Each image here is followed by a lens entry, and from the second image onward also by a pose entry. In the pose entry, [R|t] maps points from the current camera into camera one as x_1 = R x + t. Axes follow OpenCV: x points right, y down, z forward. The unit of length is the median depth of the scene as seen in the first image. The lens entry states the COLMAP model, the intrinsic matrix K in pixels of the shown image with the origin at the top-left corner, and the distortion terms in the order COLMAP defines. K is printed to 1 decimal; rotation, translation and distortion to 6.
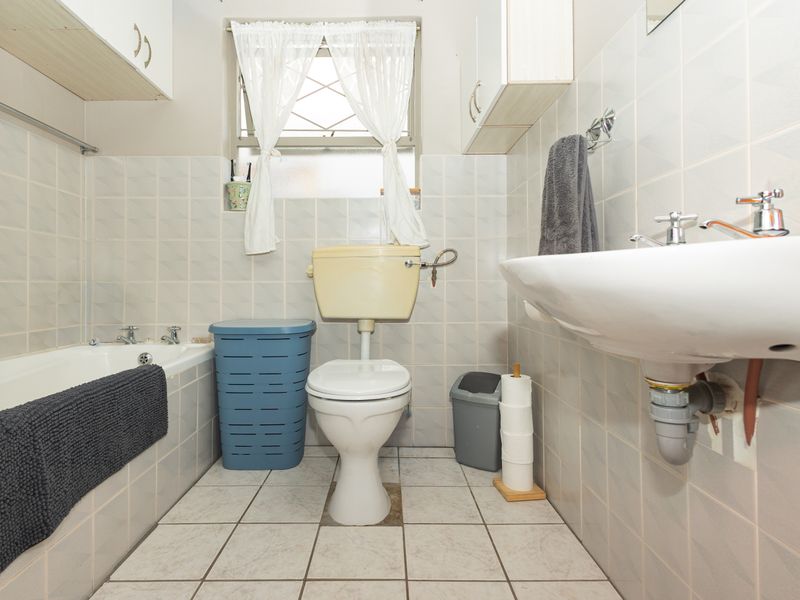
lens RADIAL K [[446.2, 0, 397.6], [0, 446.2, 278.5], [0, 0, 1]] dist [0.008896, 0.002181]
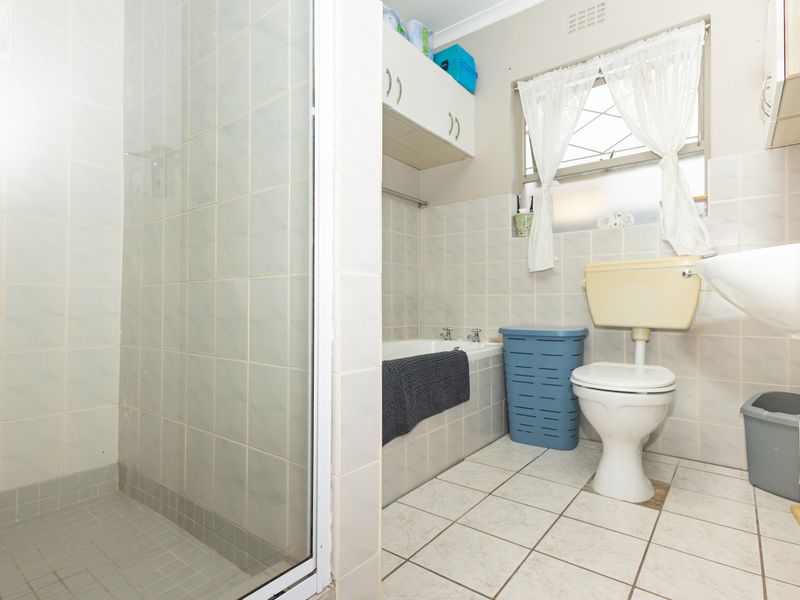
lens RADIAL K [[418.0, 0, 396.1], [0, 418.0, 299.1], [0, 0, 1]] dist [0.004287, 0.000789]
pose [[0.785687, -0.004228, -0.618610, 0.086906], [0.008168, 0.999960, 0.003541, 0.014029], [0.618570, -0.007835, 0.785690, -0.129497]]
